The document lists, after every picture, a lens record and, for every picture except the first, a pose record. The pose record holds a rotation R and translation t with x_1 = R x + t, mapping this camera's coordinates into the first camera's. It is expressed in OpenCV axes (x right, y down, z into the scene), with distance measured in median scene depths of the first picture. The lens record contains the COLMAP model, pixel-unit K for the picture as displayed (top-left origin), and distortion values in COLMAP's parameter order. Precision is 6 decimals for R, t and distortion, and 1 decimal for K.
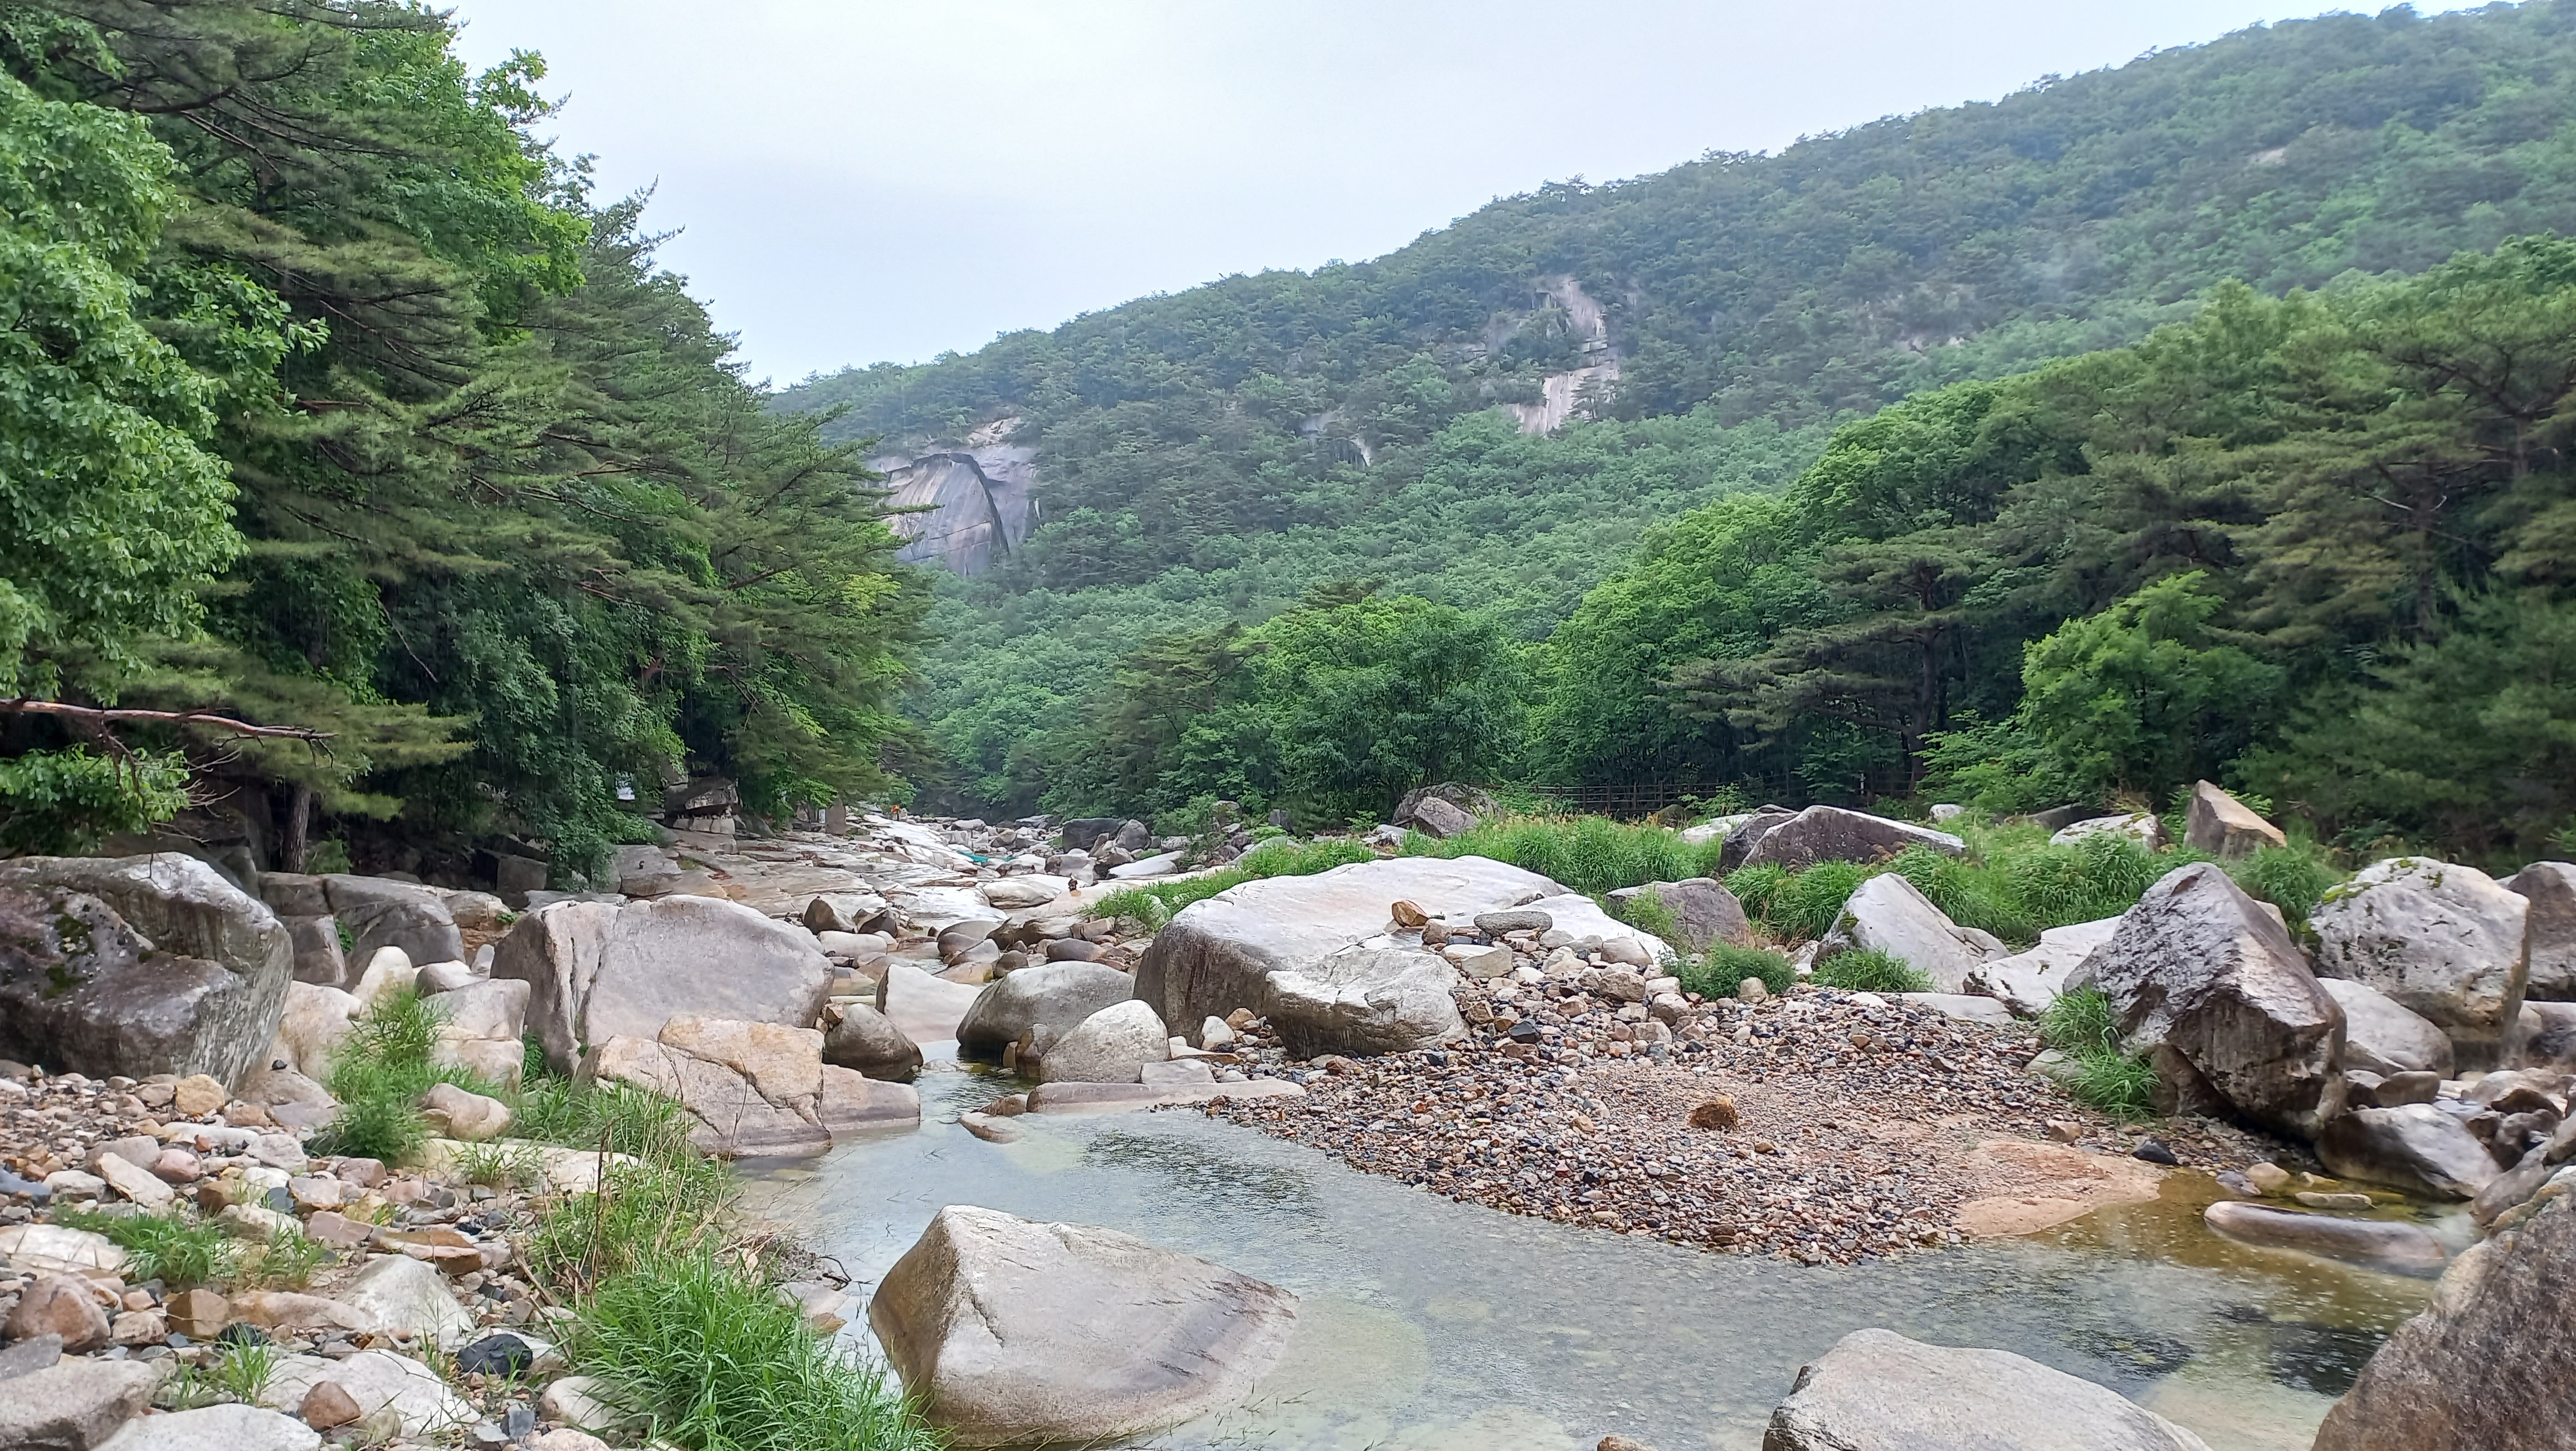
lens RADIAL K [[1948.0, 0, 1288.0], [0, 1948.0, 725.5], [0, 0, 1]] dist [0.109392, -0.188478]
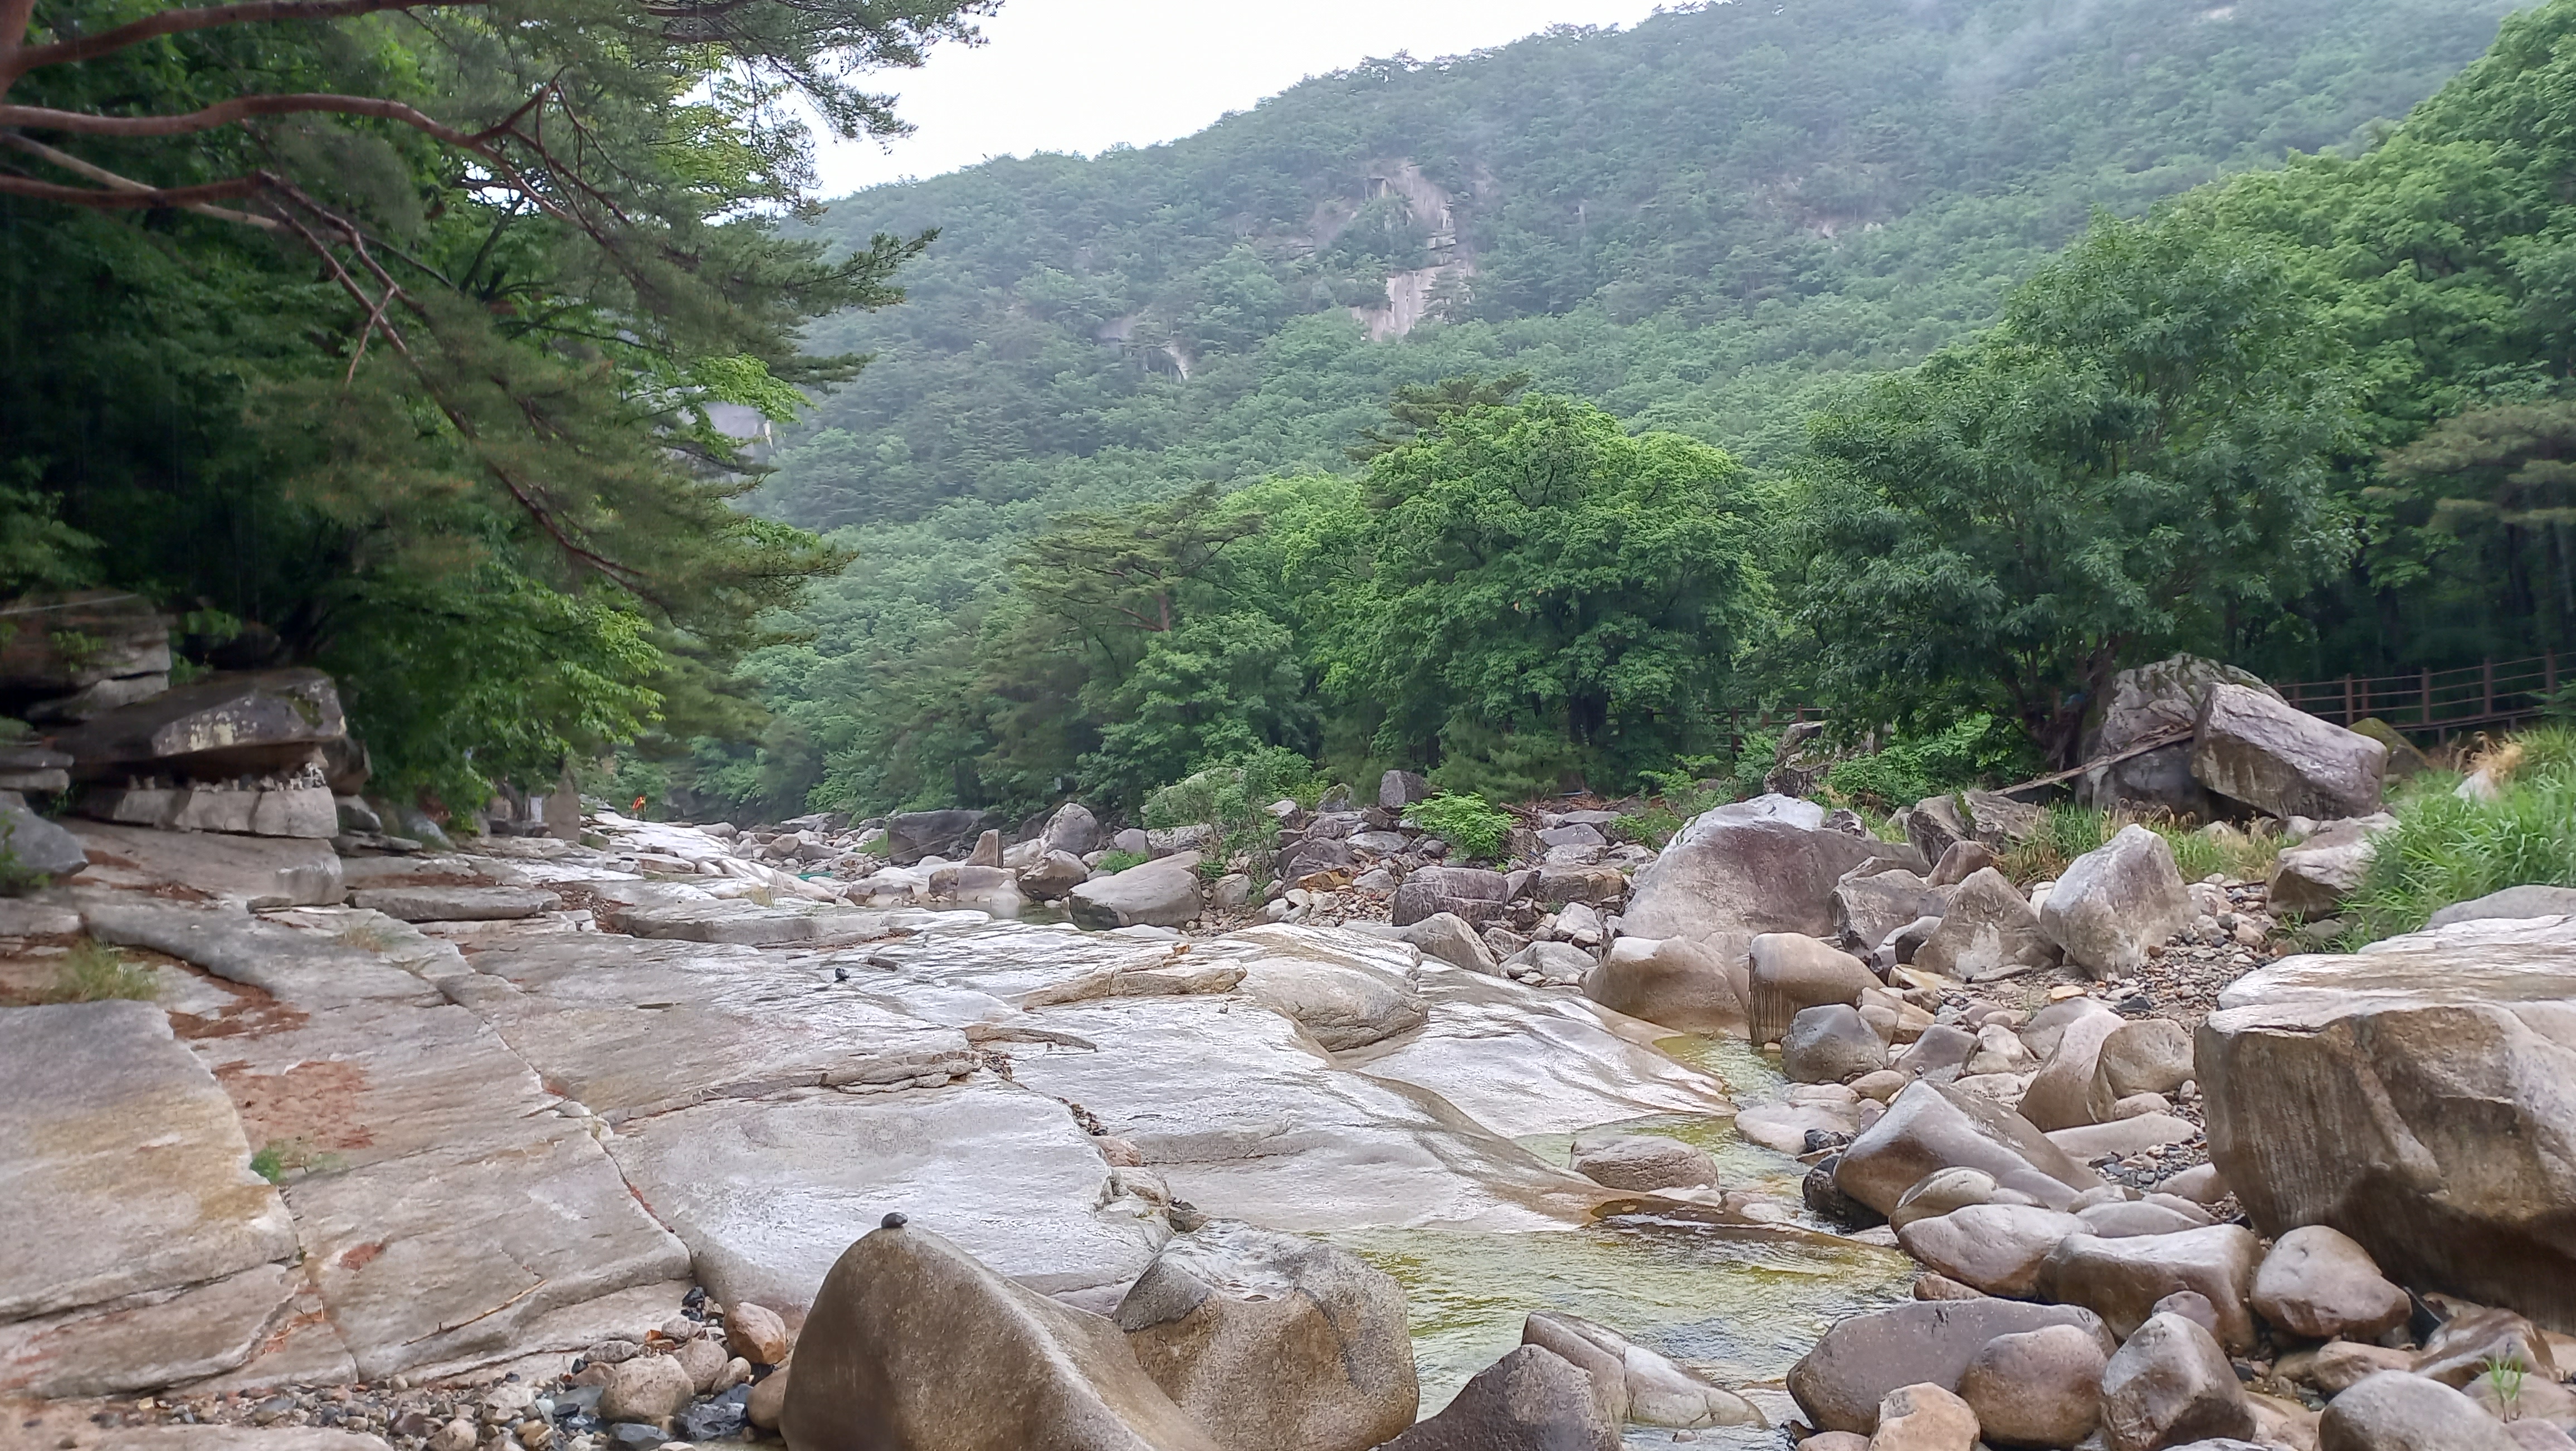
lens RADIAL K [[1948.0, 0, 1288.0], [0, 1948.0, 725.5], [0, 0, 1]] dist [0.109392, -0.188478]
pose [[0.987250, -0.027261, 0.156825, -0.051211], [0.027037, 0.999628, 0.003564, 0.011375], [-0.156864, 0.000721, 0.987620, 0.187621]]
